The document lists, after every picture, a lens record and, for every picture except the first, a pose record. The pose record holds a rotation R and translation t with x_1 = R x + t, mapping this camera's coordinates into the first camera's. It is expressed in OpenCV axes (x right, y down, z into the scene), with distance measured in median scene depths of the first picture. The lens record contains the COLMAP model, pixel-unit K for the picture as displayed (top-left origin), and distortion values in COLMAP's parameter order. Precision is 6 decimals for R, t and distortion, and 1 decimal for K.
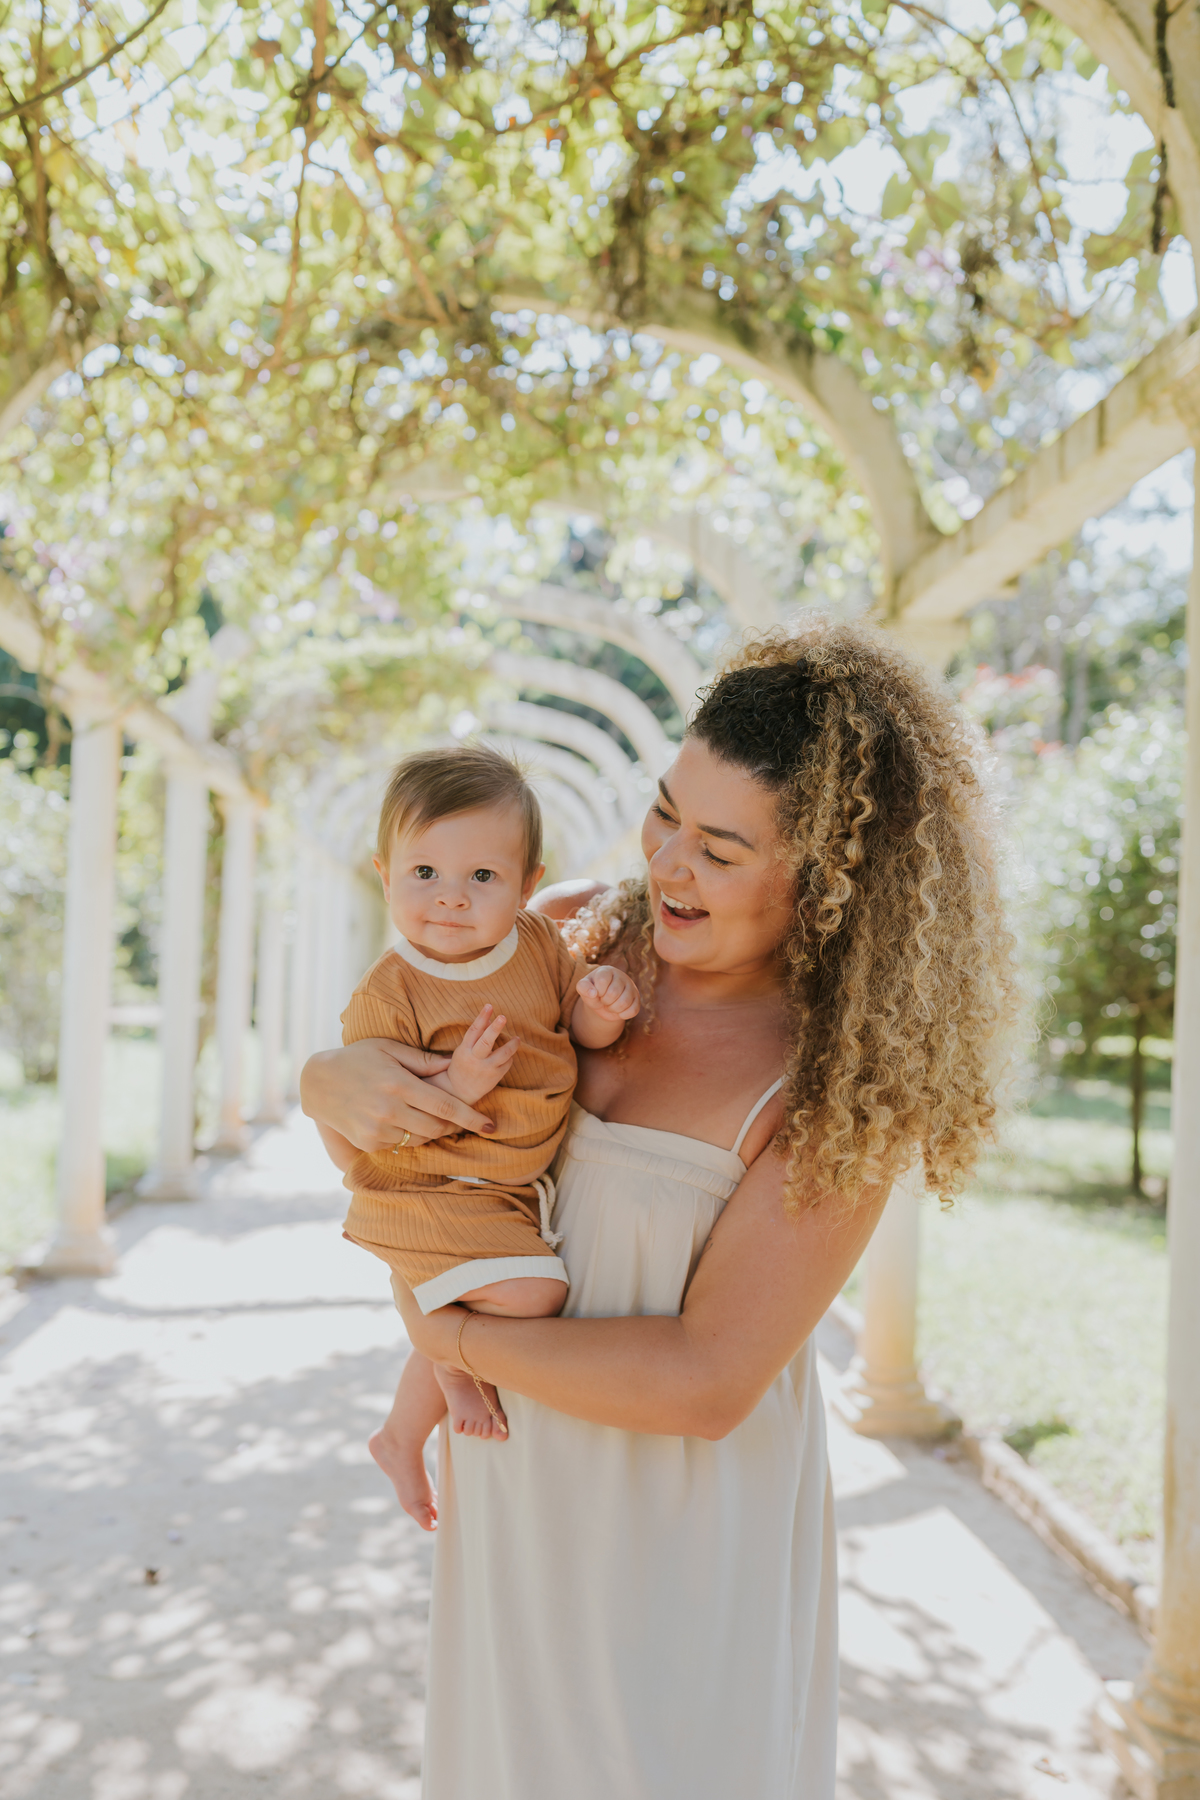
lens RADIAL K [[1707.1, 0, 613.9], [0, 1707.1, 904.6], [0, 0, 1]] dist [-0.012372, 0.009500]
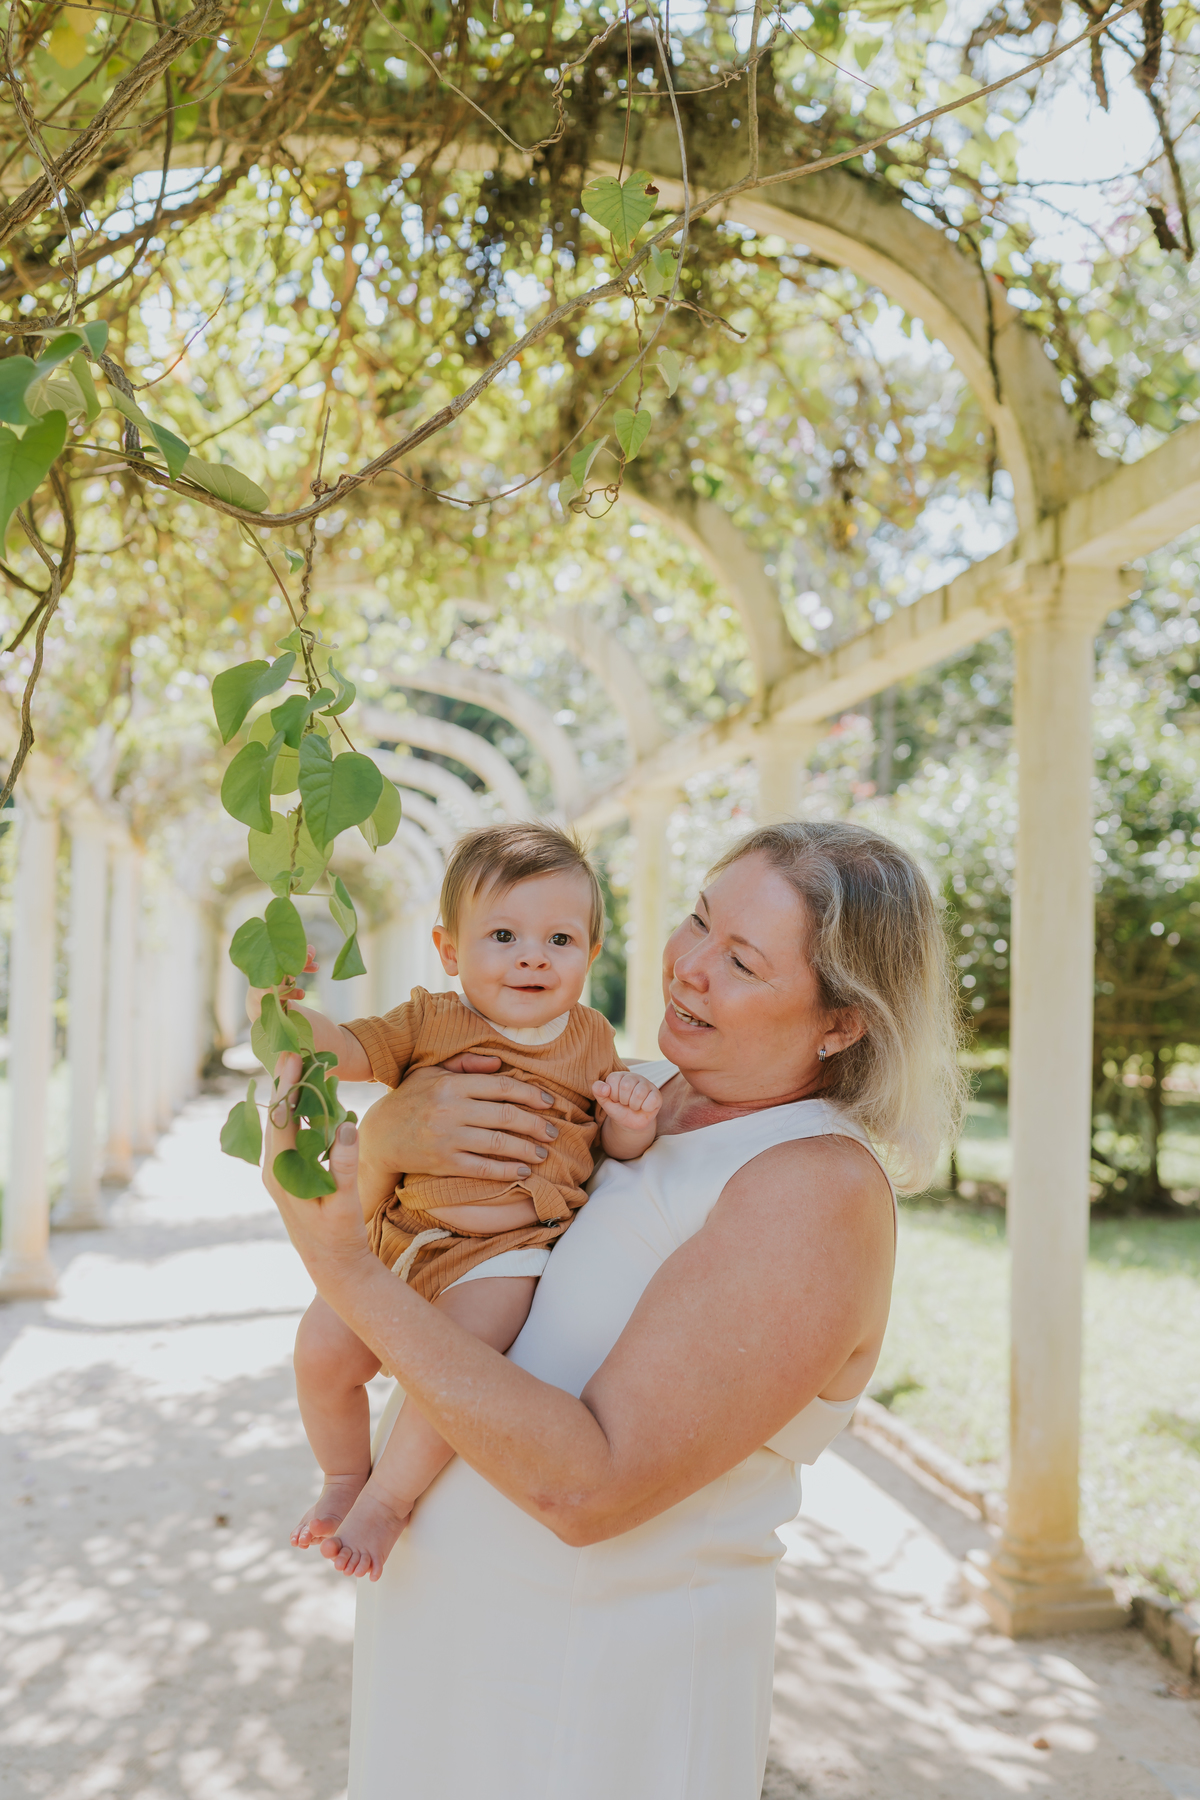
lens RADIAL K [[1692.9, 0, 630.3], [0, 1692.9, 899.2], [0, 0, 1]] dist [-0.012395, -0.000082]
pose [[0.992913, -0.010350, 0.118392, -0.076318], [0.012151, 0.999821, -0.014497, -0.026197], [-0.118221, 0.015833, 0.992861, -0.179801]]
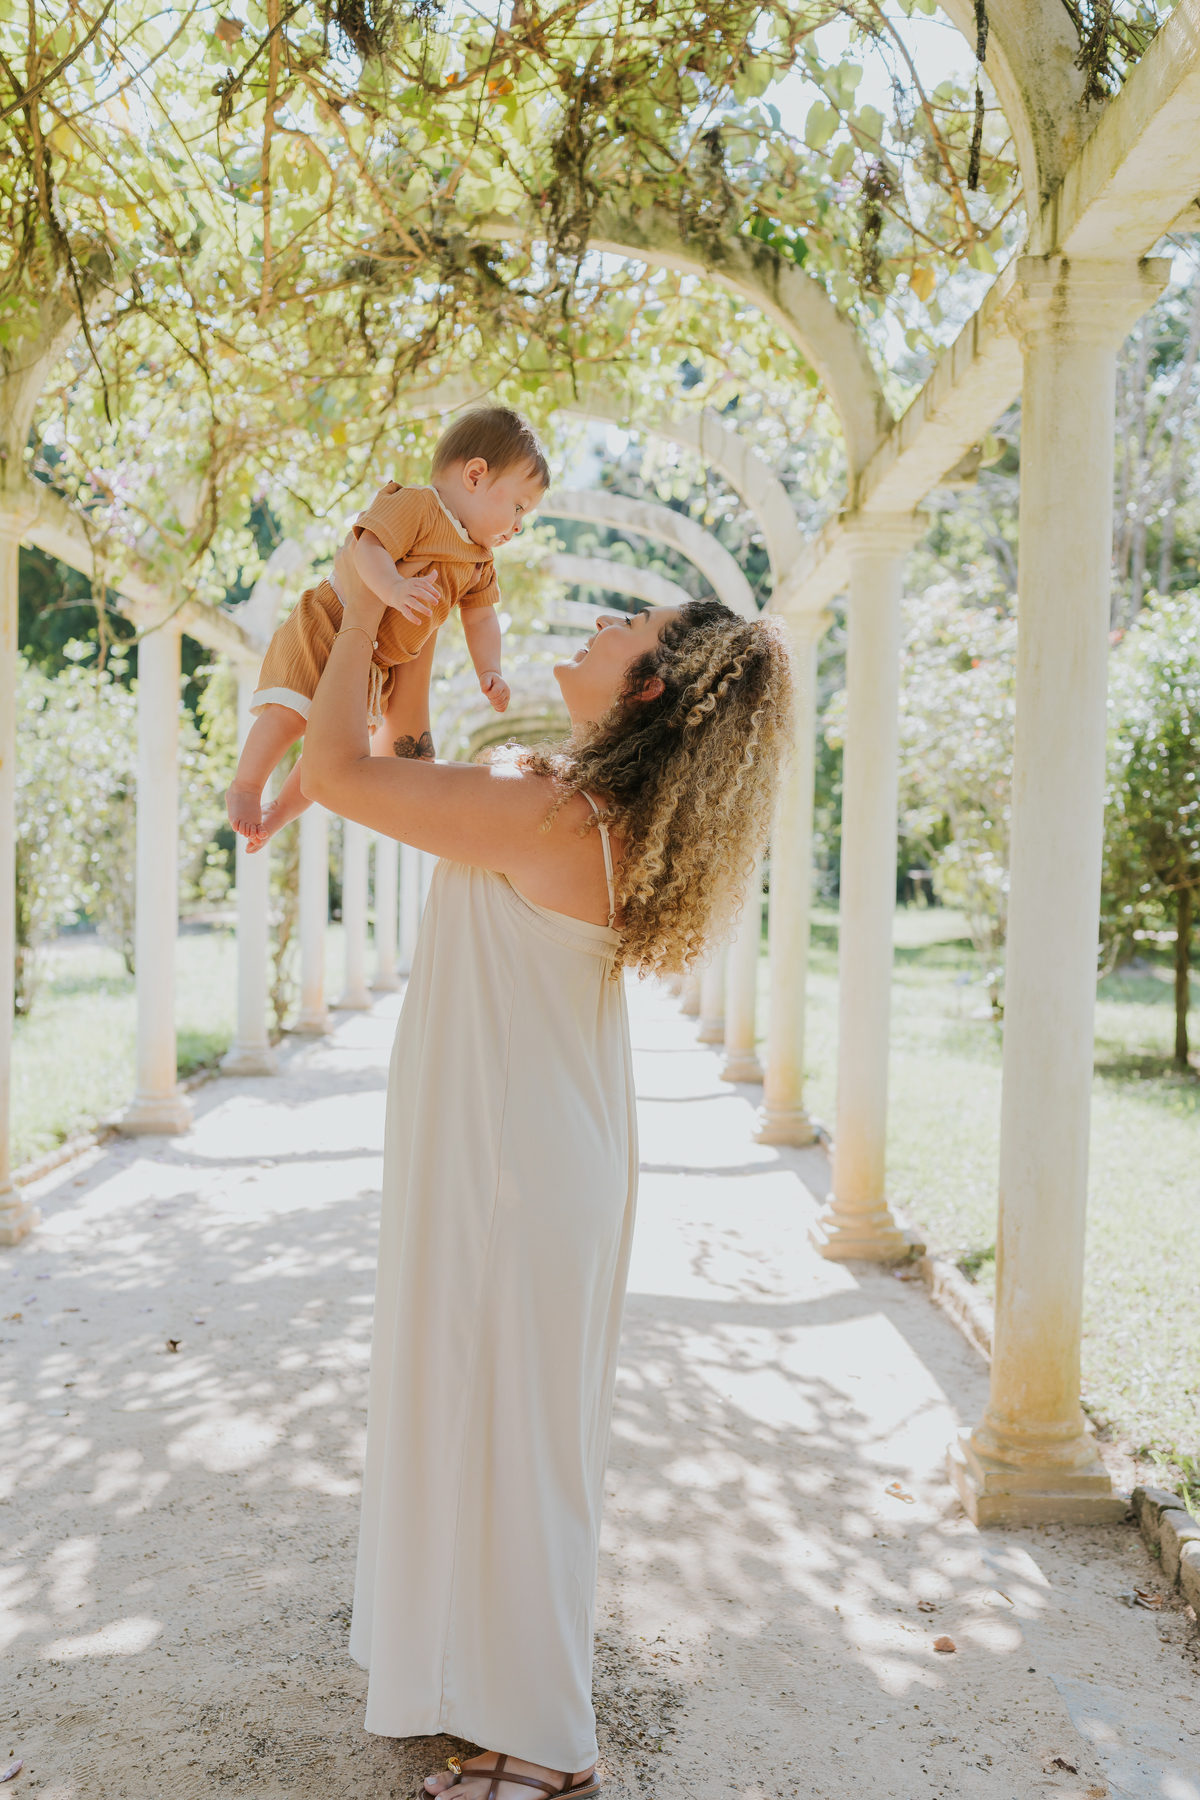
lens RADIAL K [[1710.6, 0, 600.9], [0, 1710.6, 885.6], [0, 0, 1]] dist [-0.015869, 0.014280]
pose [[0.997026, -0.013324, -0.075906, 0.084607], [0.016817, 0.998820, 0.045570, 0.016359], [0.075209, -0.046711, 0.996073, -0.102169]]
